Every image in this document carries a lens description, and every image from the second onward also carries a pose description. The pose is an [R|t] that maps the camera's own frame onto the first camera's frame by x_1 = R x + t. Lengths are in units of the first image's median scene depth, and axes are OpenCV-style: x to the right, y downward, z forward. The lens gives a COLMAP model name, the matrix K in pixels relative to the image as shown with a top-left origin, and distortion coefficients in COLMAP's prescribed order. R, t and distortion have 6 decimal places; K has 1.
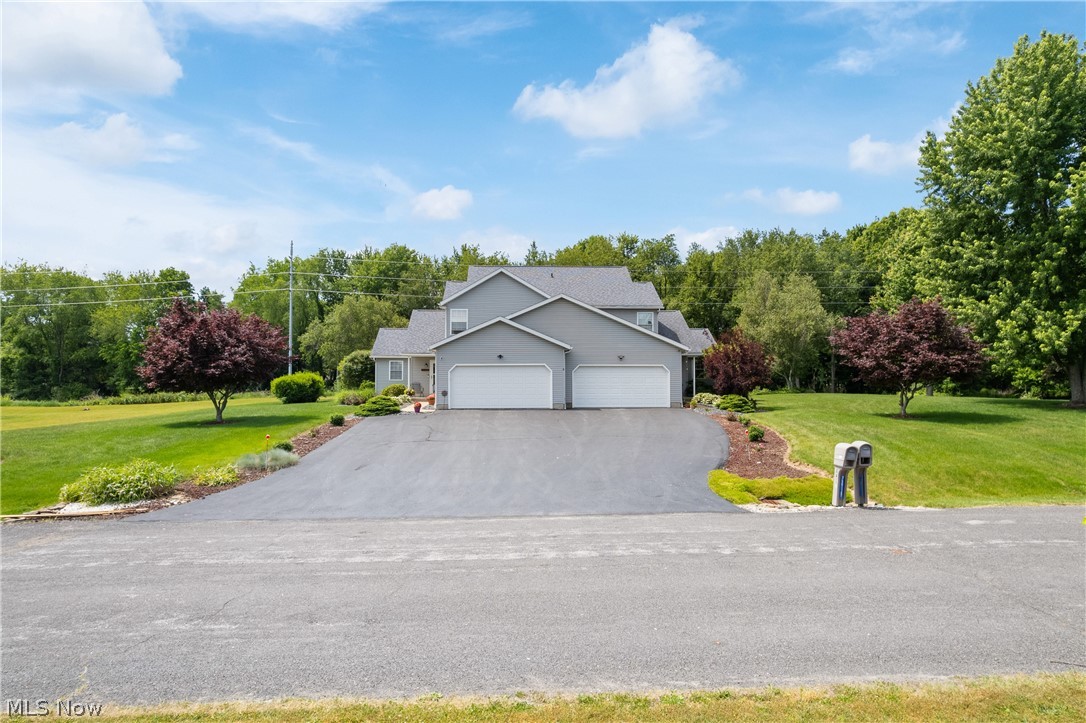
lens RADIAL K [[708.5, 0, 544.1], [0, 708.5, 358.9], [0, 0, 1]] dist [-0.021348, 0.003010]
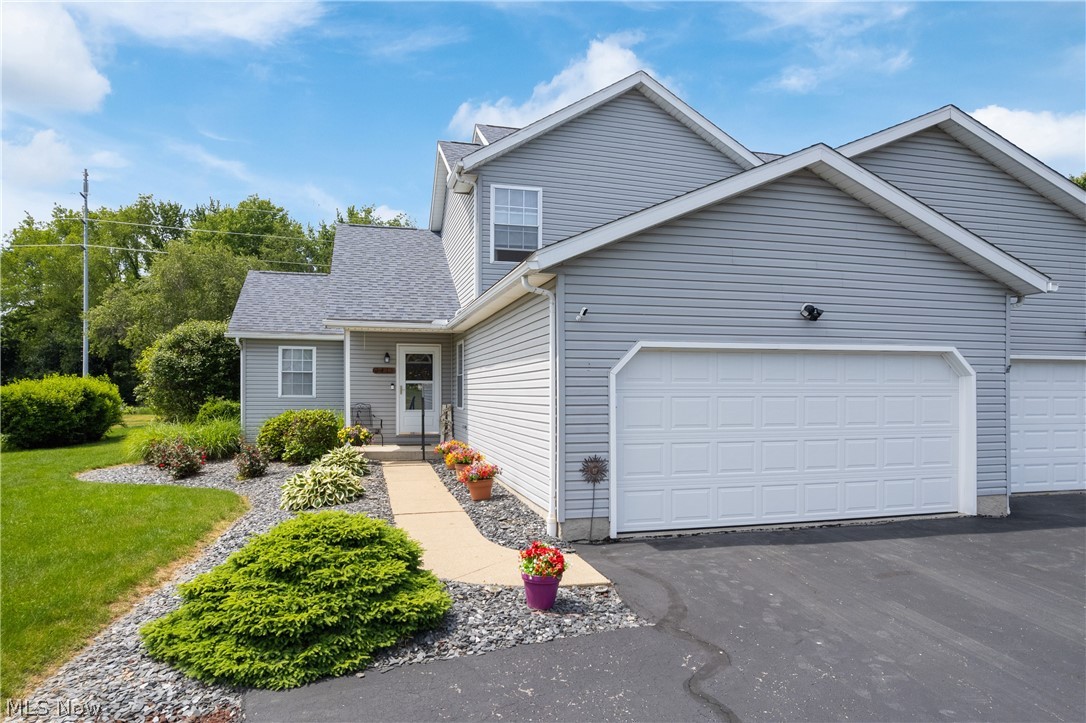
lens RADIAL K [[708.5, 0, 541.8], [0, 708.5, 364.6], [0, 0, 1]] dist [-0.021348, 0.003010]
pose [[0.981027, 0.007492, 0.193728, -0.137086], [-0.007455, 0.999972, -0.000923, 0.010610], [-0.193729, -0.000538, 0.981055, 0.533544]]
